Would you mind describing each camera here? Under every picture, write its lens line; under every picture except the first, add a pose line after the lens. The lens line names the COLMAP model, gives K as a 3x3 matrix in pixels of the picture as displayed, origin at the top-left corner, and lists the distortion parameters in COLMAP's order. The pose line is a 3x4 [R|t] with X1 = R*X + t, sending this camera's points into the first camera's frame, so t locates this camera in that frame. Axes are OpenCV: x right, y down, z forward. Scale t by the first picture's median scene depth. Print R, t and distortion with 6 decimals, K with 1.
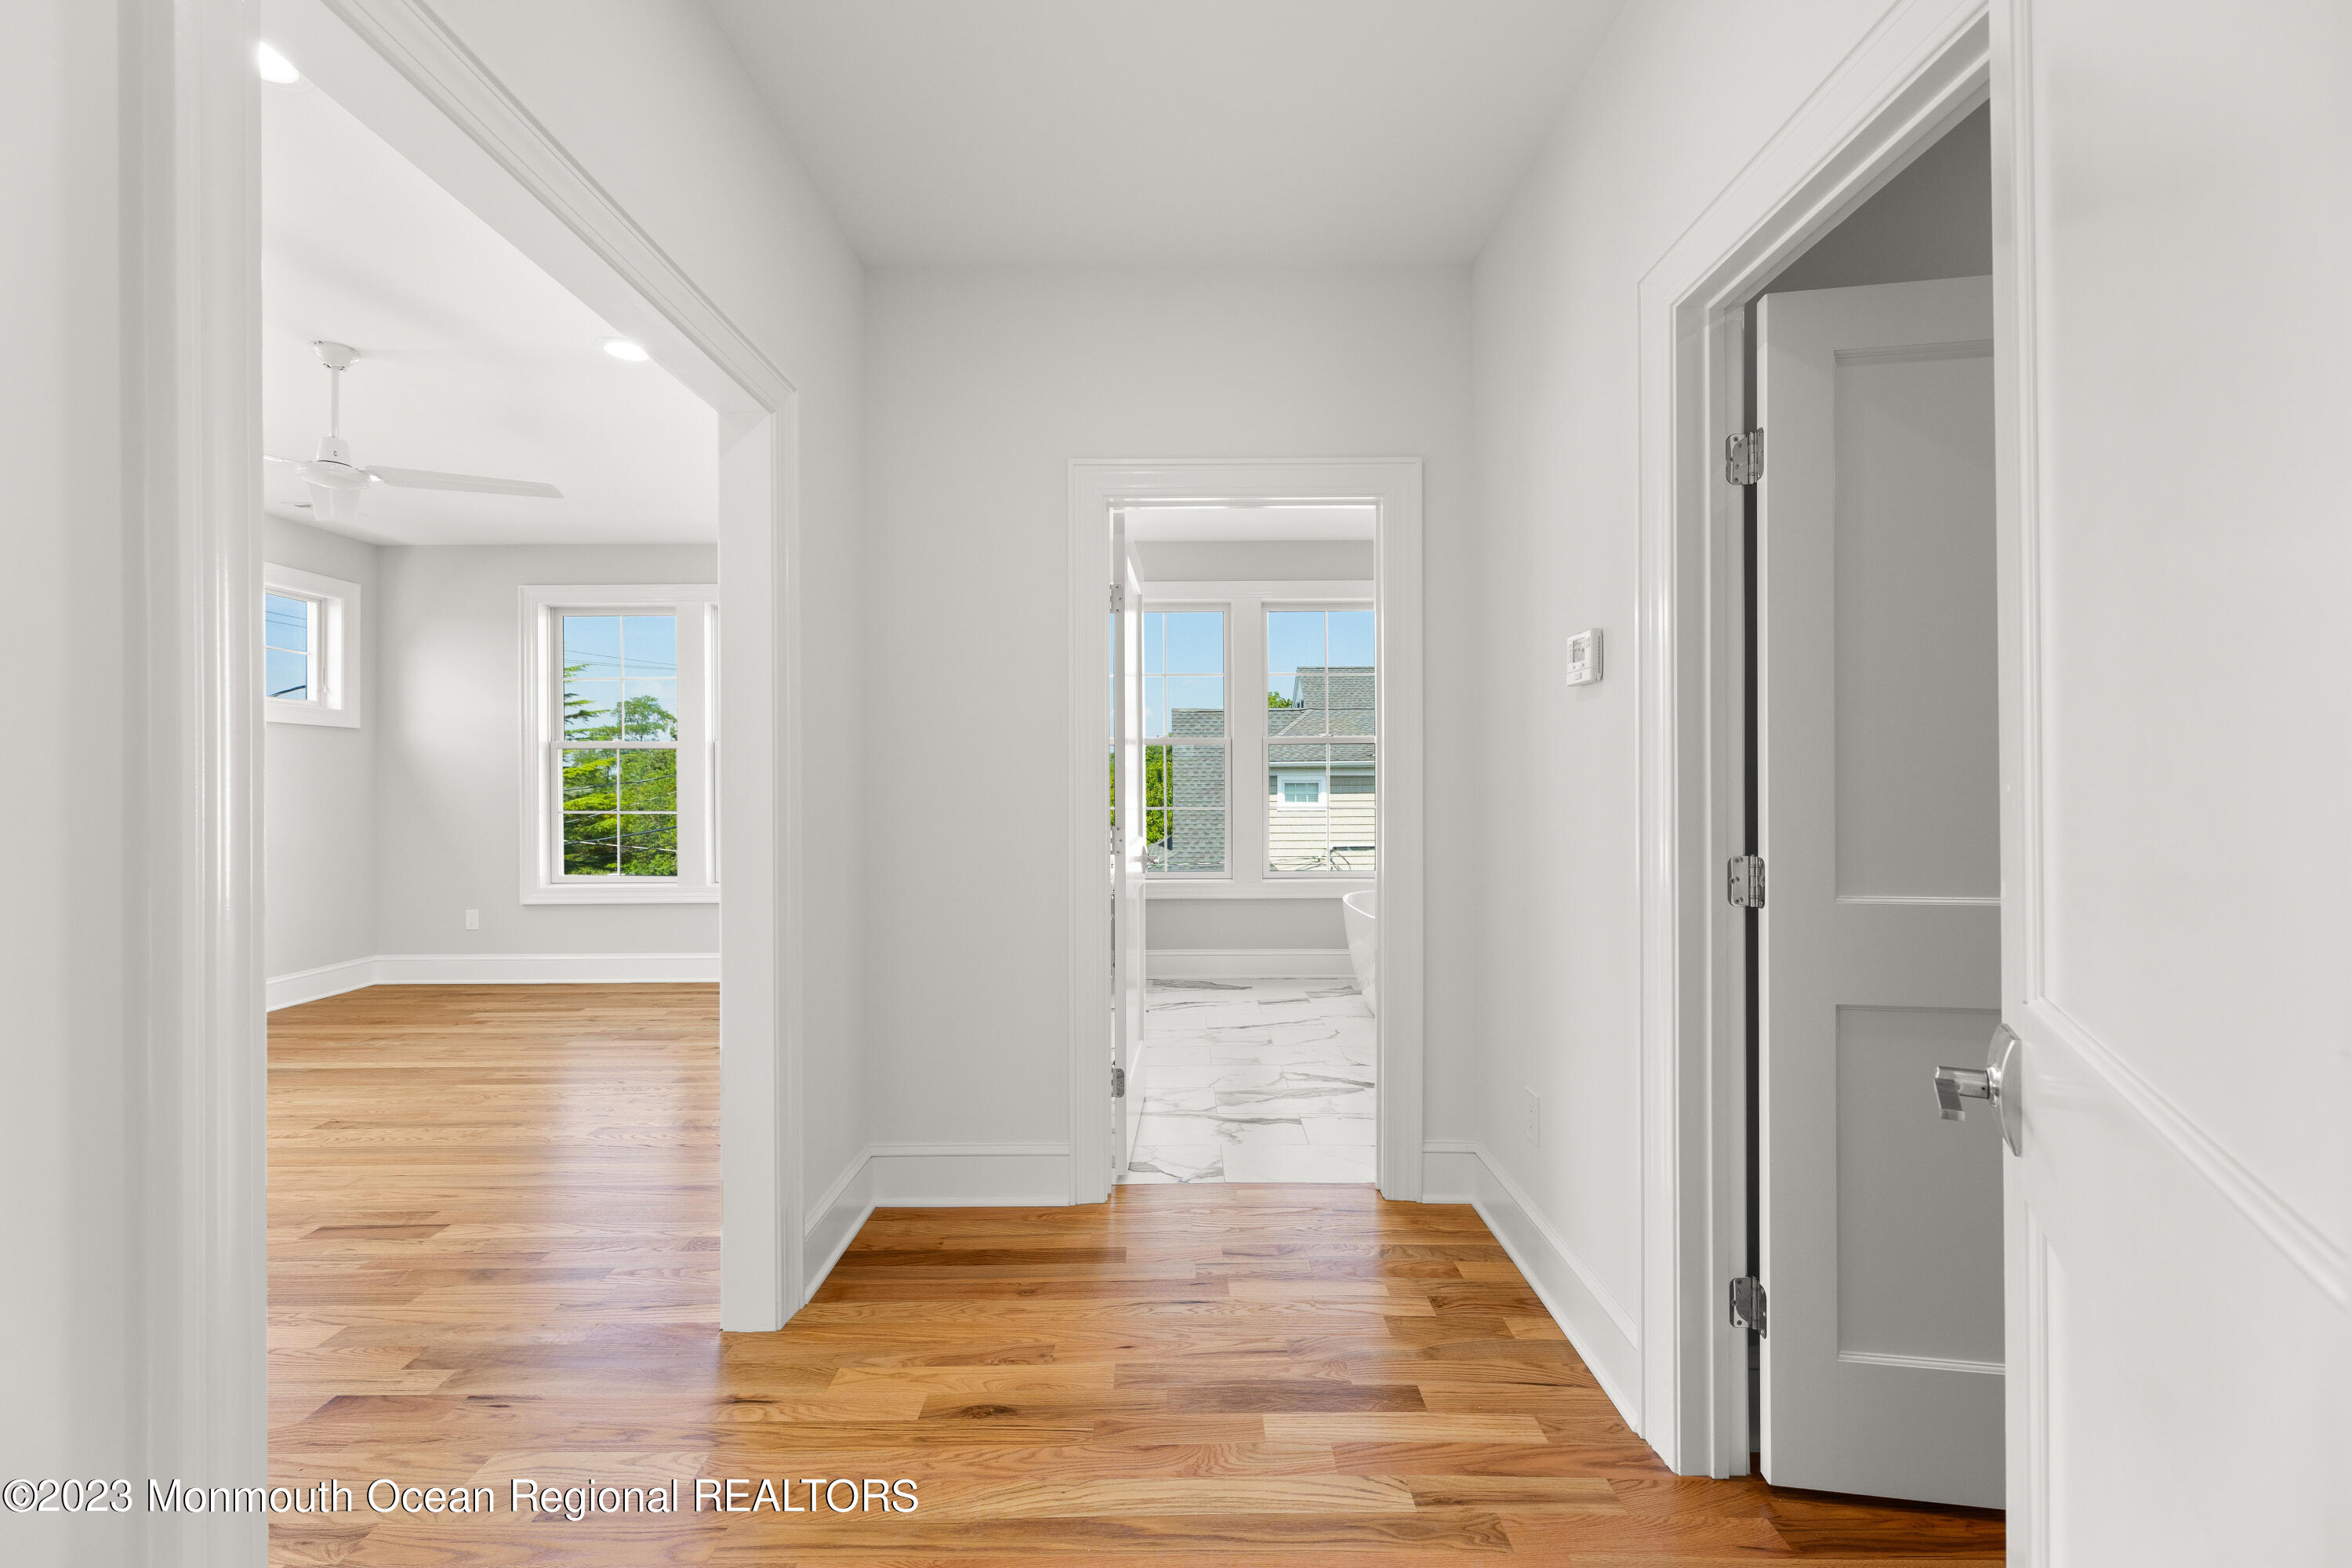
lens RADIAL K [[942.5, 0, 1182.4], [0, 942.5, 779.6], [0, 0, 1]] dist [0.001937, 0.000007]
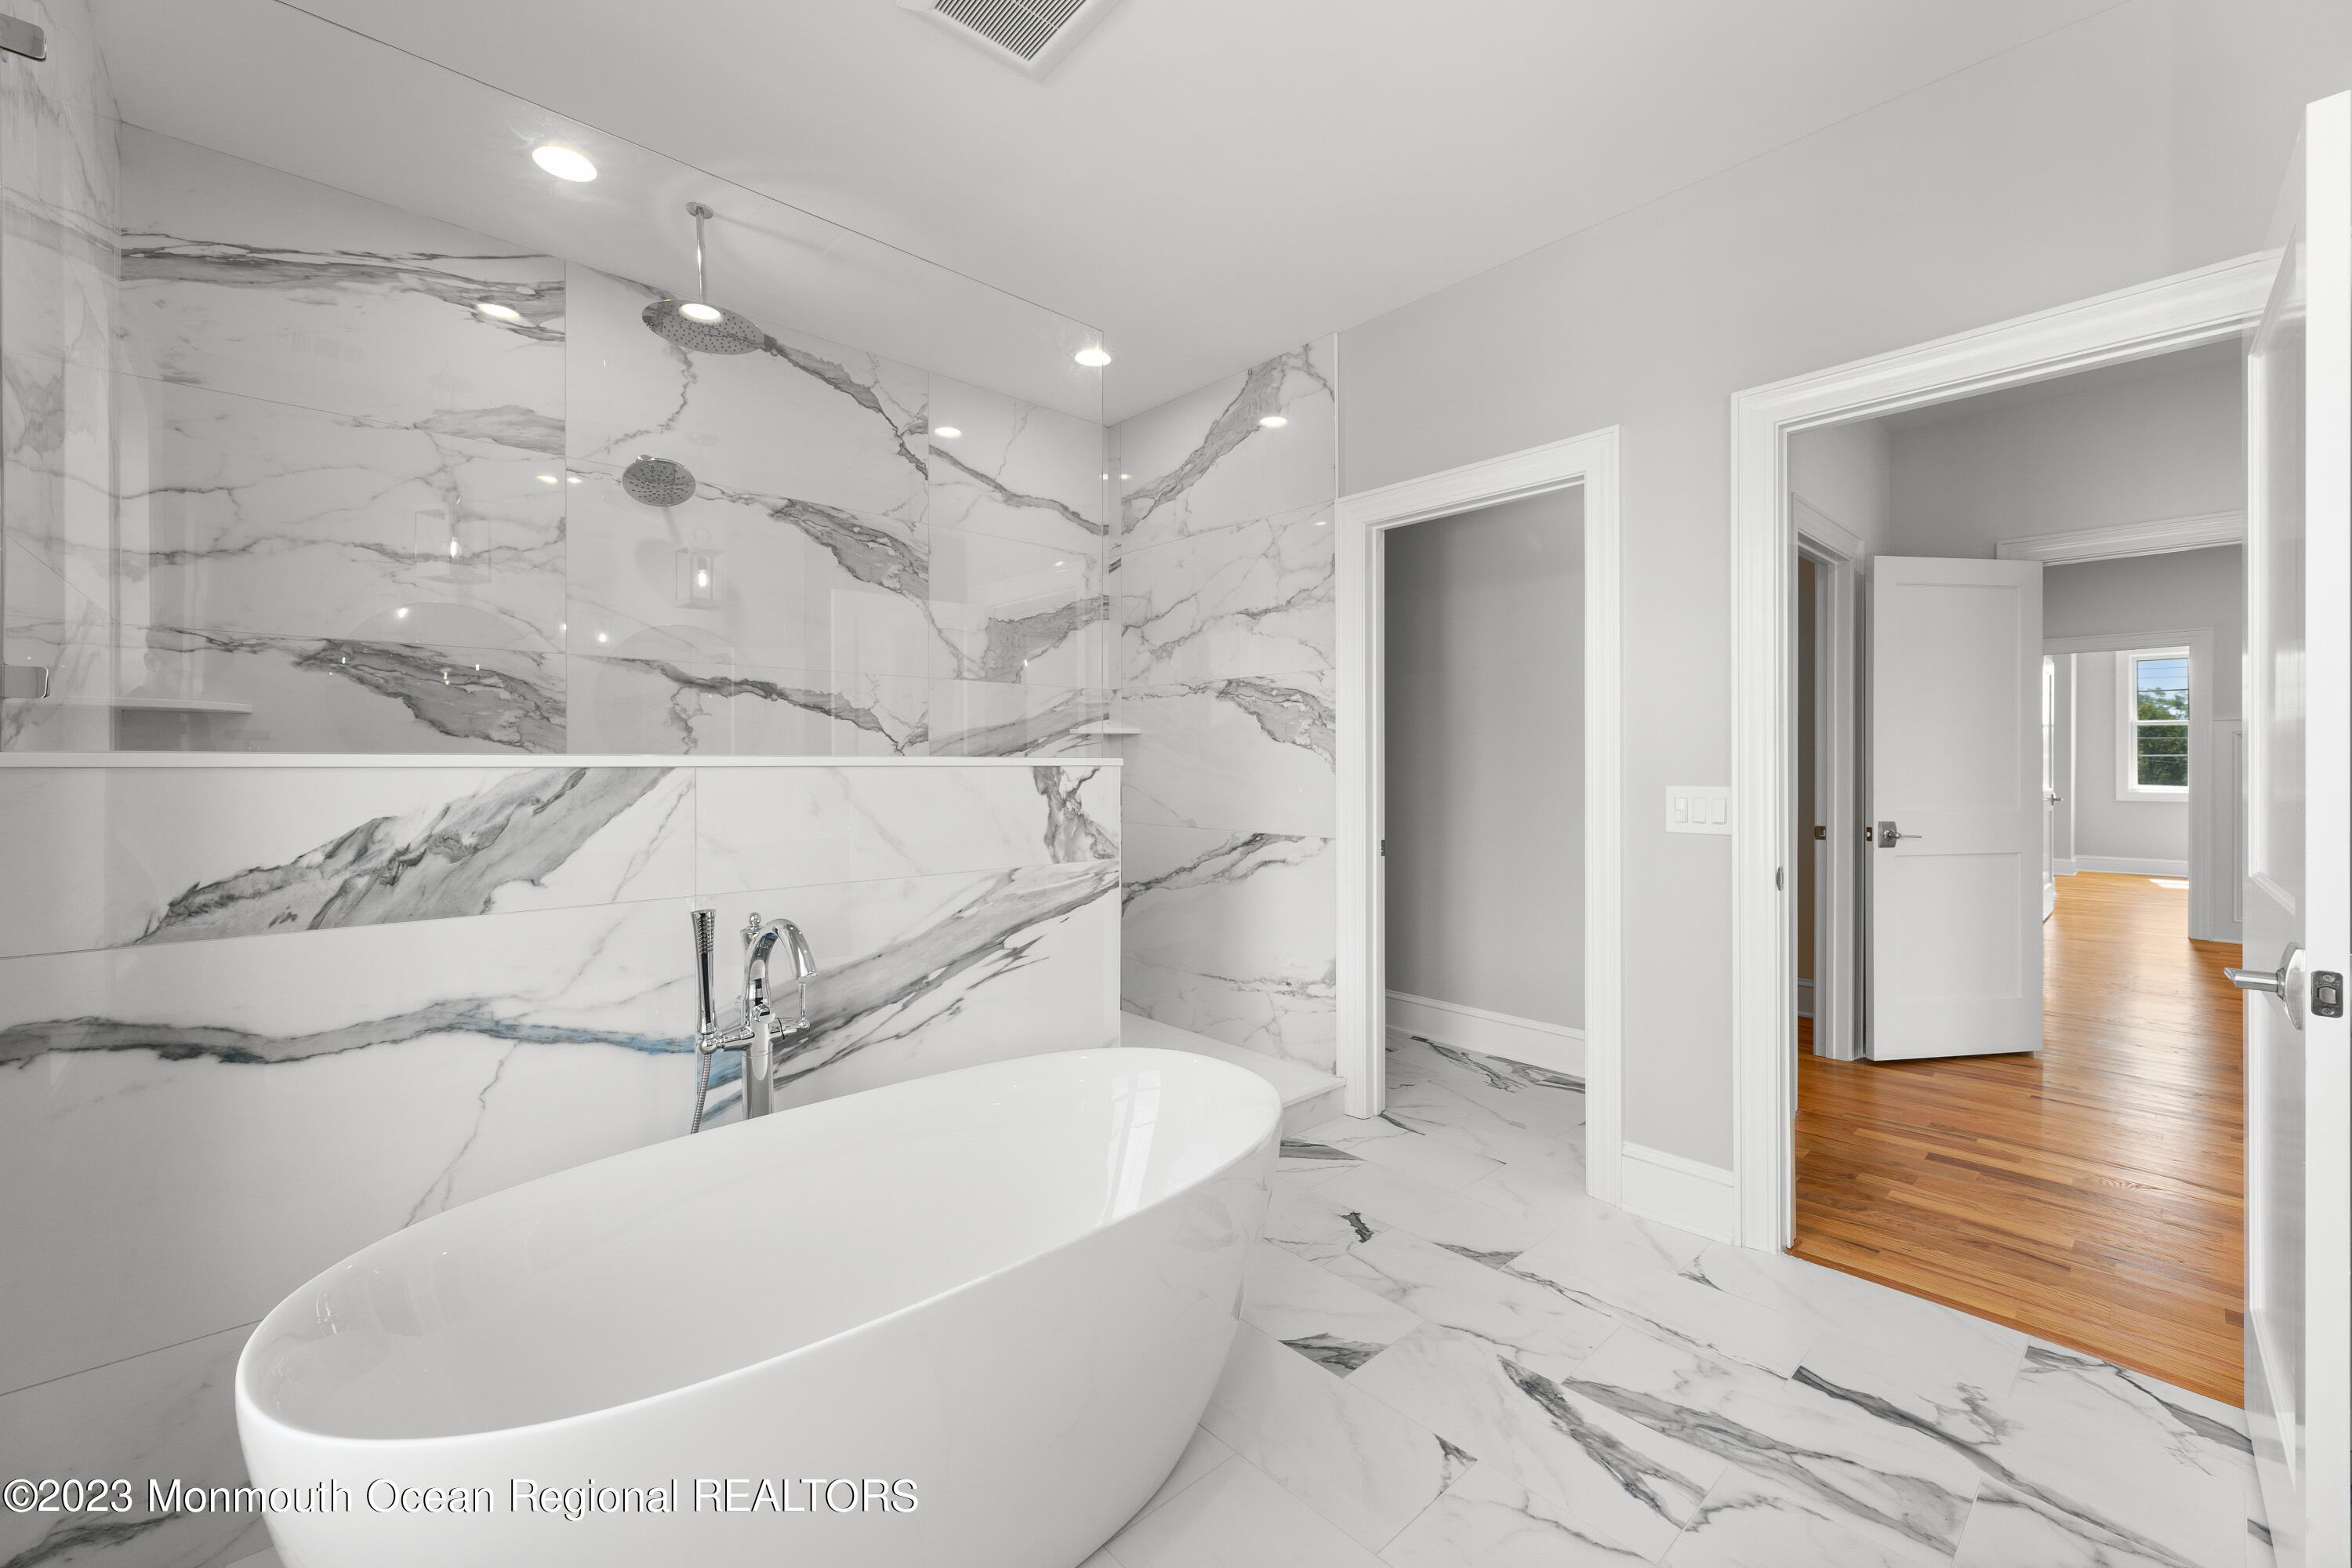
lens RADIAL K [[942.5, 0, 1182.4], [0, 942.5, 779.6], [0, 0, 1]] dist [0.001937, 0.000007]
pose [[-0.669841, -0.002328, 0.742501, -0.050621], [0.004010, 0.999969, 0.006753, 0.011732], [-0.742494, 0.007500, -0.669811, 1.901658]]
